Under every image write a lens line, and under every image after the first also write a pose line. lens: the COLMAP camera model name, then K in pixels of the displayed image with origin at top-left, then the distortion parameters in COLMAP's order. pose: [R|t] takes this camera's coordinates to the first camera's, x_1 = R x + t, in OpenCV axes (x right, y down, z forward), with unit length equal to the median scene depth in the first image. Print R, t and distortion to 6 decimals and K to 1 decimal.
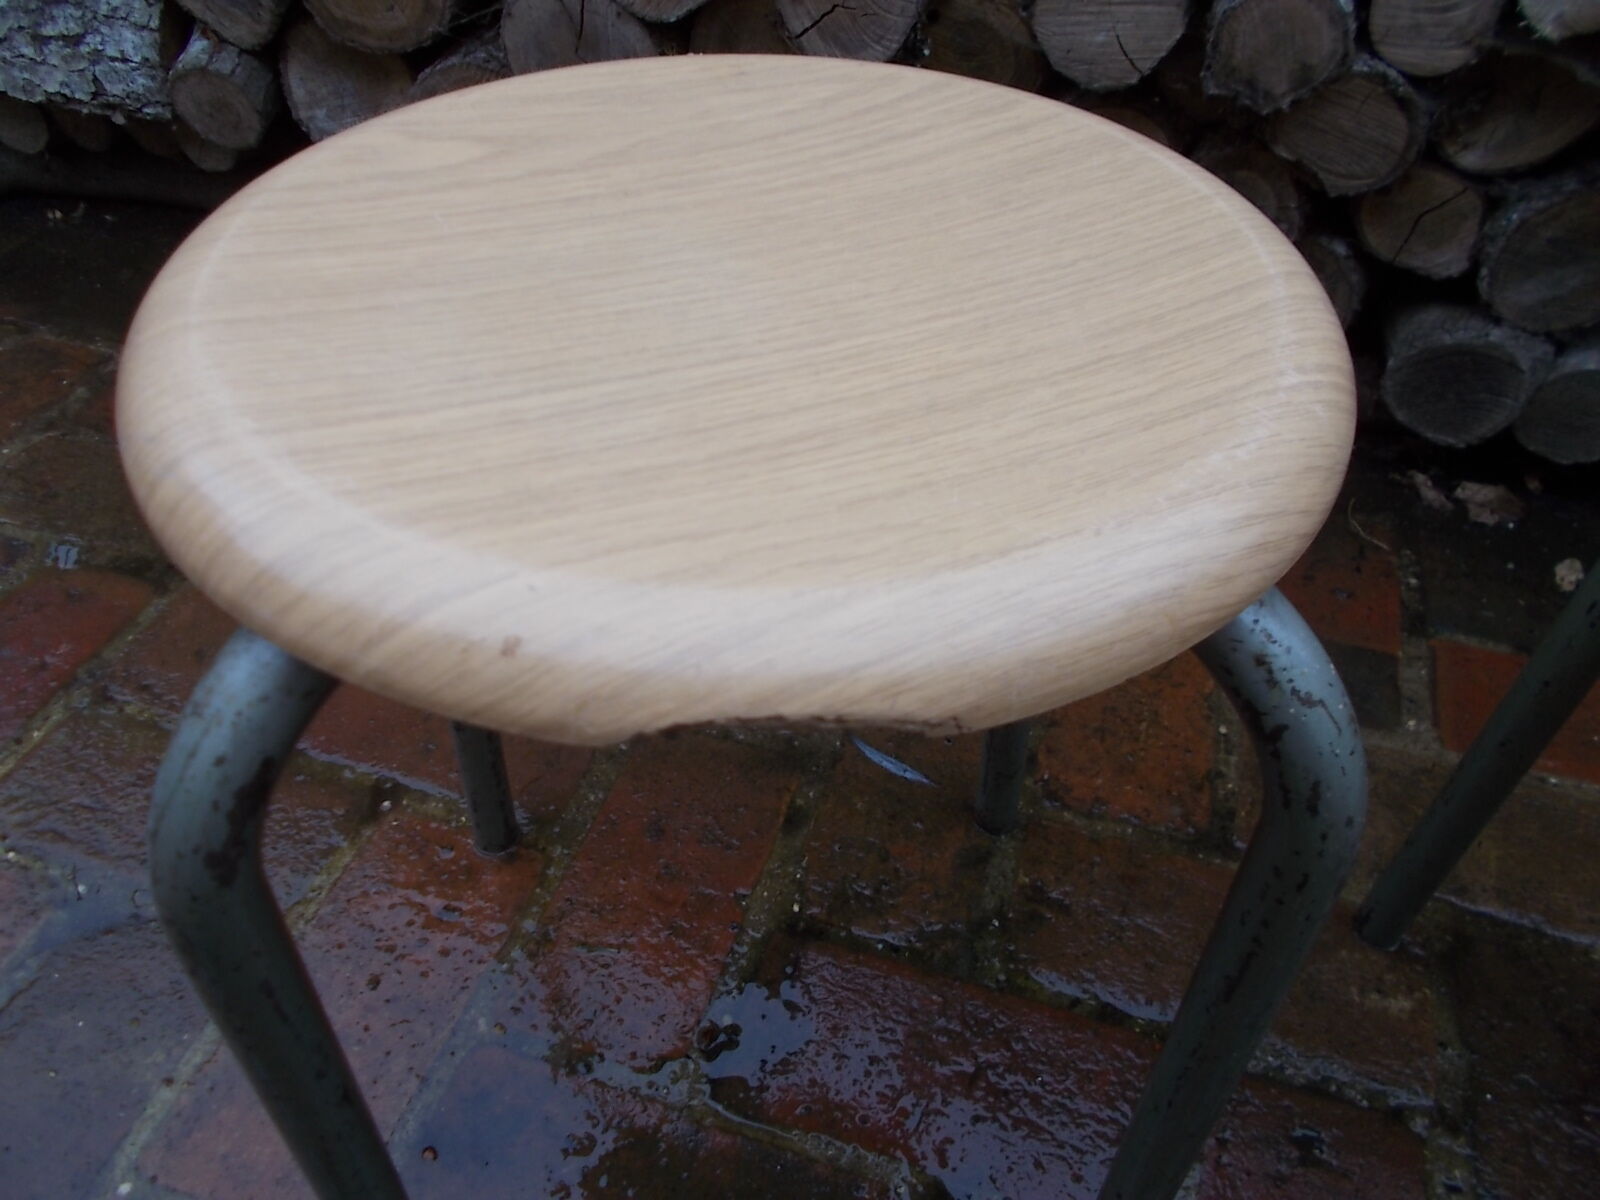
lens RADIAL K [[1210.1, 0, 795.4], [0, 1210.1, 596.9], [0, 0, 1]] dist [0.008766, -0.019229]
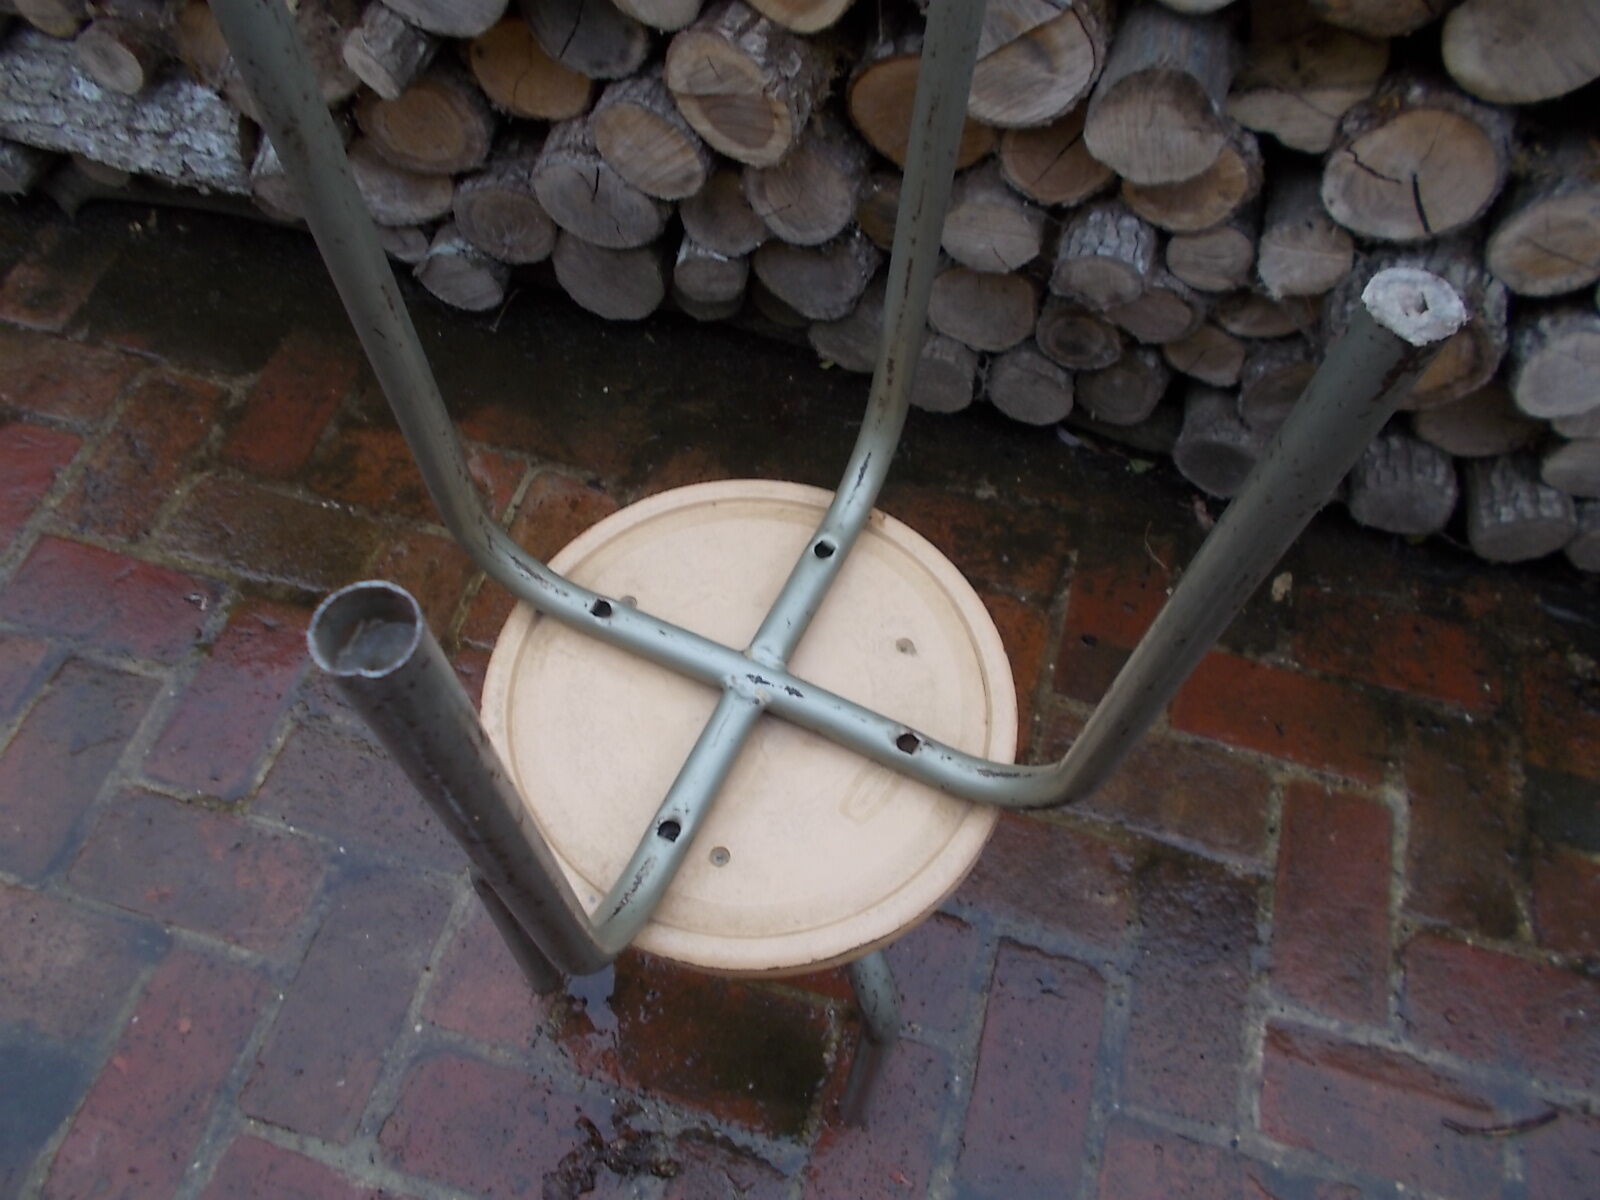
lens RADIAL K [[1210.1, 0, 801.3], [0, 1210.1, 594.9], [0, 0, 1]] dist [0.008766, -0.019229]
pose [[0.998576, -0.015965, 0.050907, -0.031823], [0.000519, 0.957038, 0.289961, -0.469755], [-0.053349, -0.289522, 0.955684, -0.425171]]
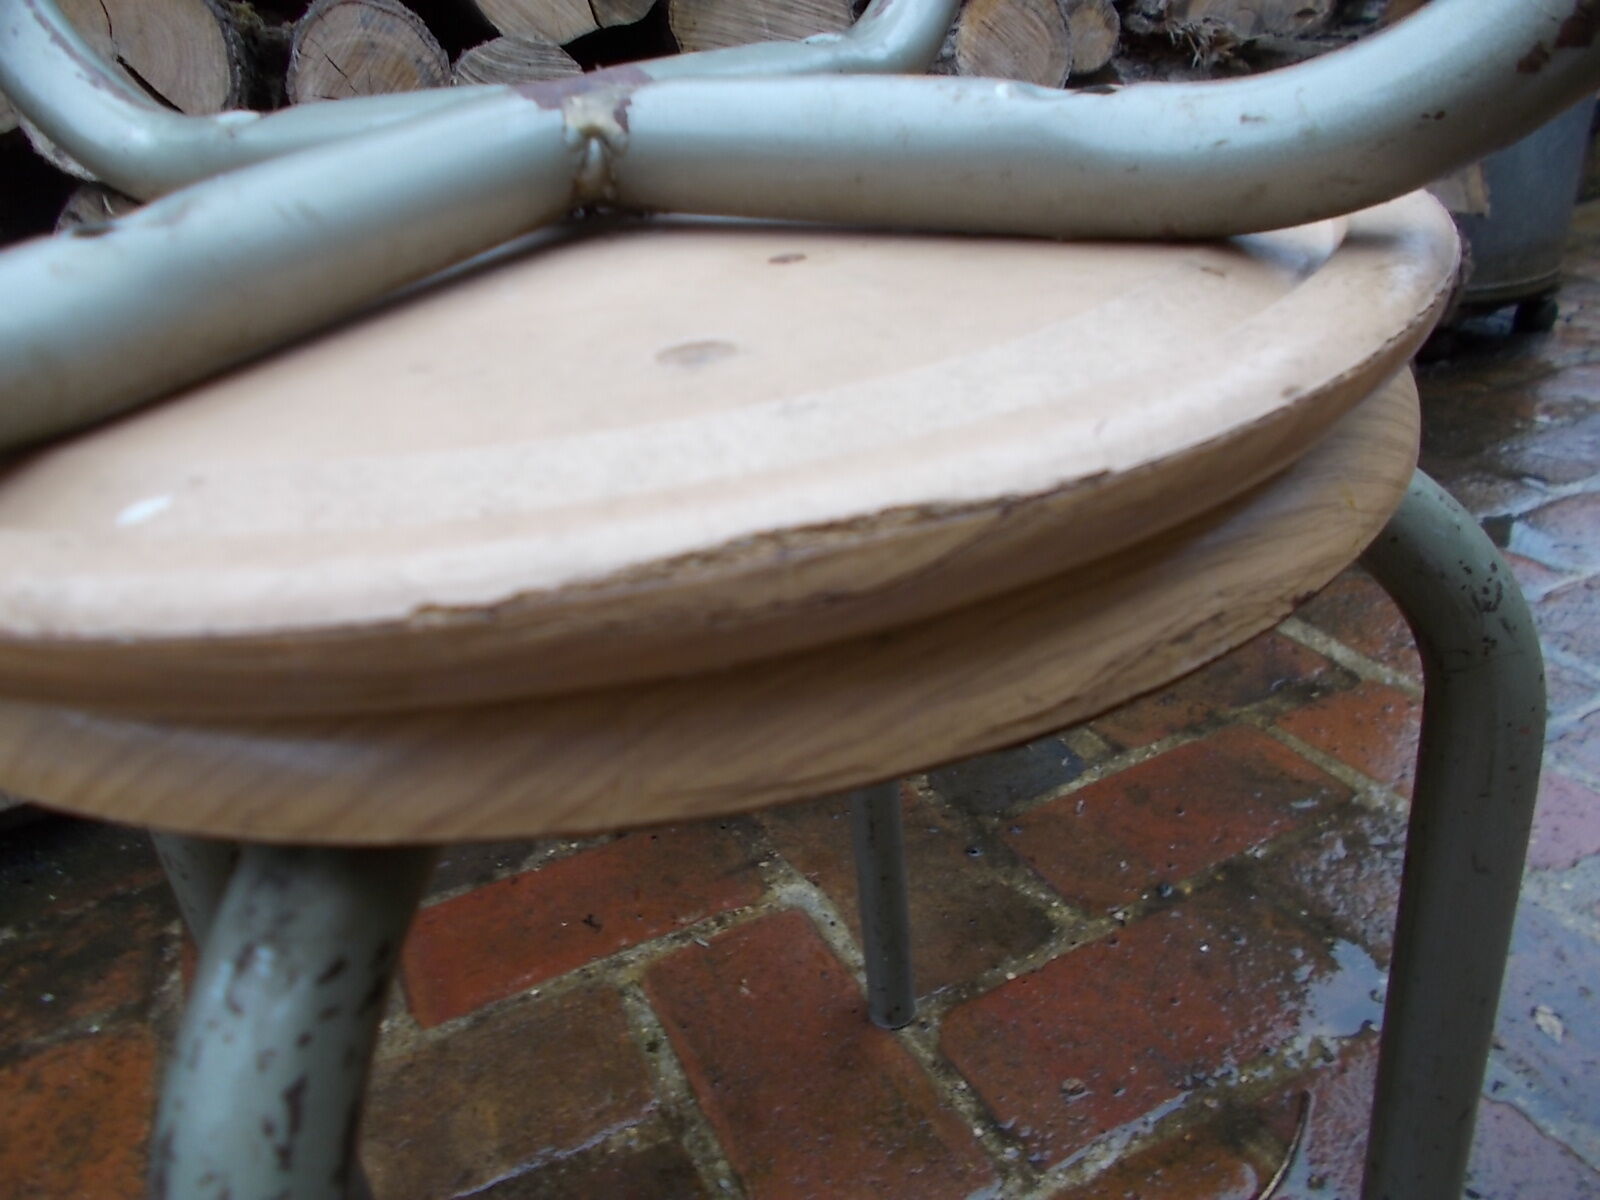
lens RADIAL K [[1210.1, 0, 792.6], [0, 1210.1, 592.4], [0, 0, 1]] dist [0.008766, -0.019229]
pose [[0.721156, -0.390792, 0.572027, 0.319669], [0.550934, 0.824115, -0.131552, 0.116578], [-0.420007, 0.410019, 0.809617, 0.033951]]
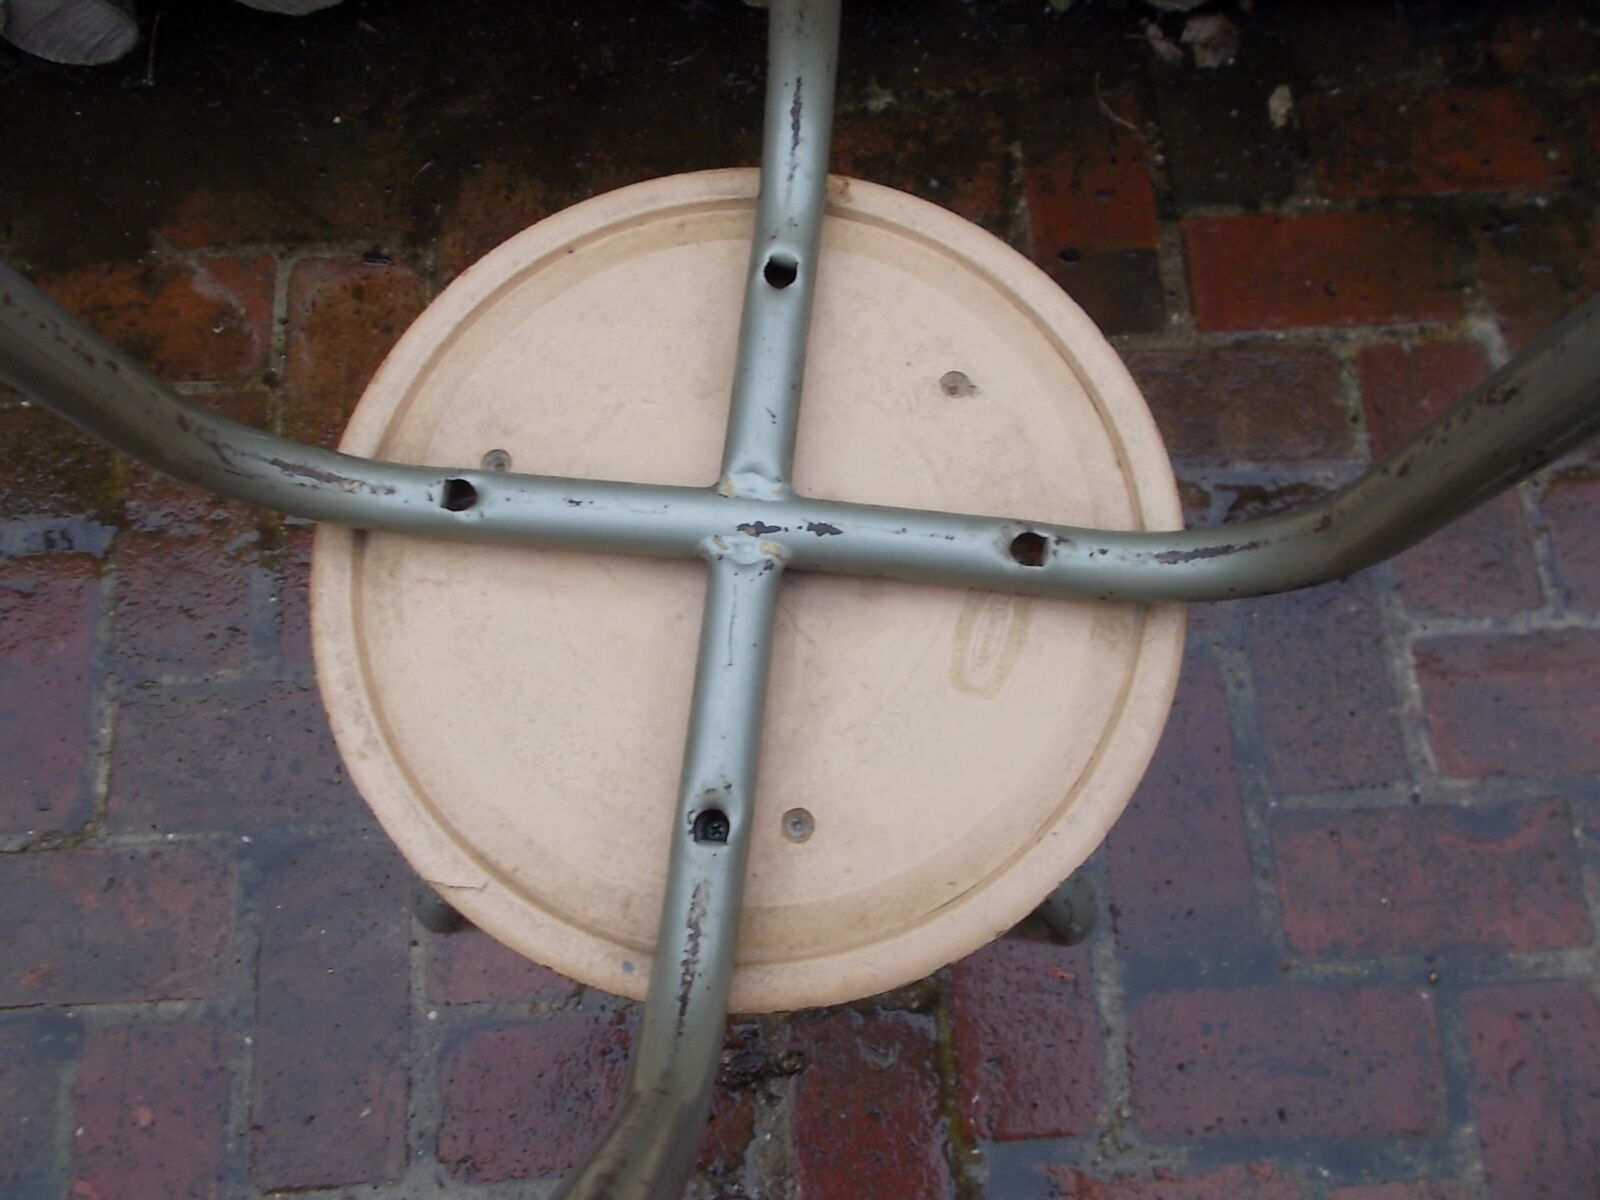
lens RADIAL K [[1210.1, 0, 797.6], [0, 1210.1, 587.8], [0, 0, 1]] dist [0.008766, -0.019229]
pose [[0.930917, -0.354480, 0.087959, -0.057124], [0.254626, 0.802557, 0.539507, -0.414091], [-0.261836, -0.479840, 0.837374, -0.070569]]
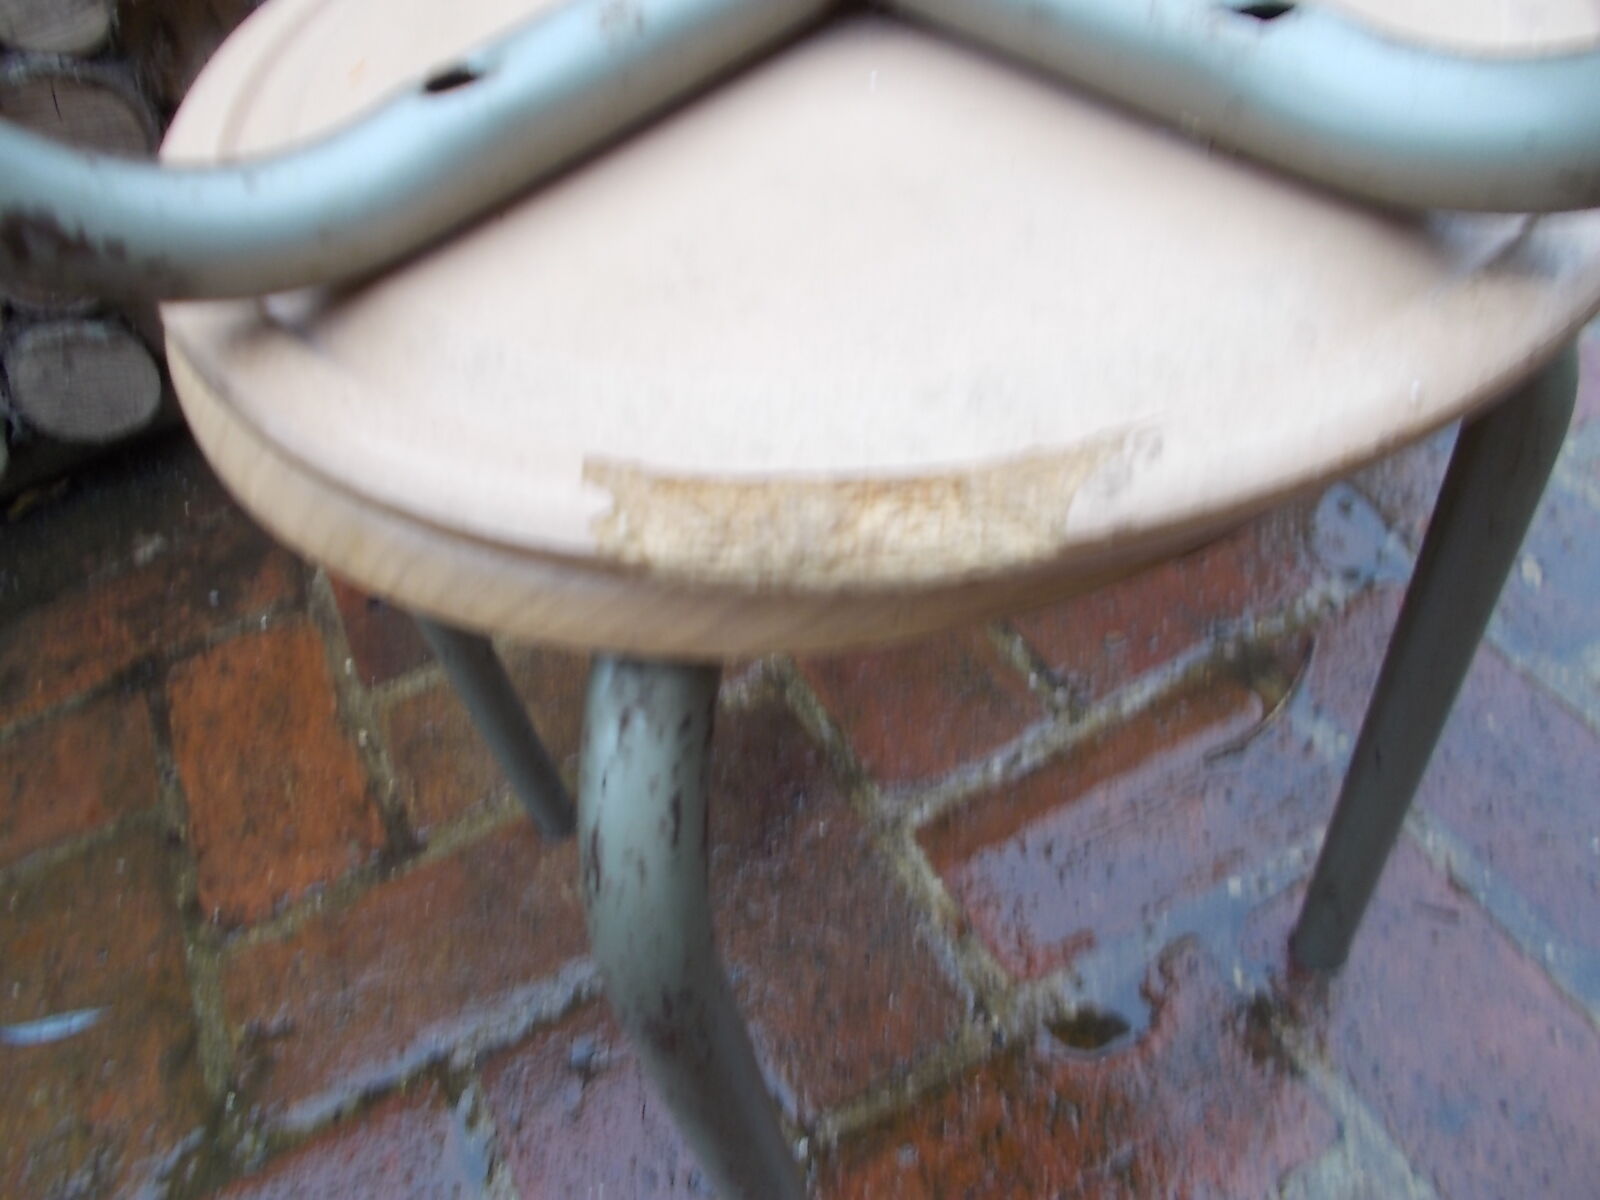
lens RADIAL K [[1210.1, 0, 794.7], [0, 1210.1, 587.5], [0, 0, 1]] dist [0.008766, -0.019229]
pose [[0.701775, -0.608768, 0.370019, 0.288282], [0.588682, 0.788058, 0.180050, 0.042677], [-0.401205, 0.091469, 0.911410, -0.020302]]
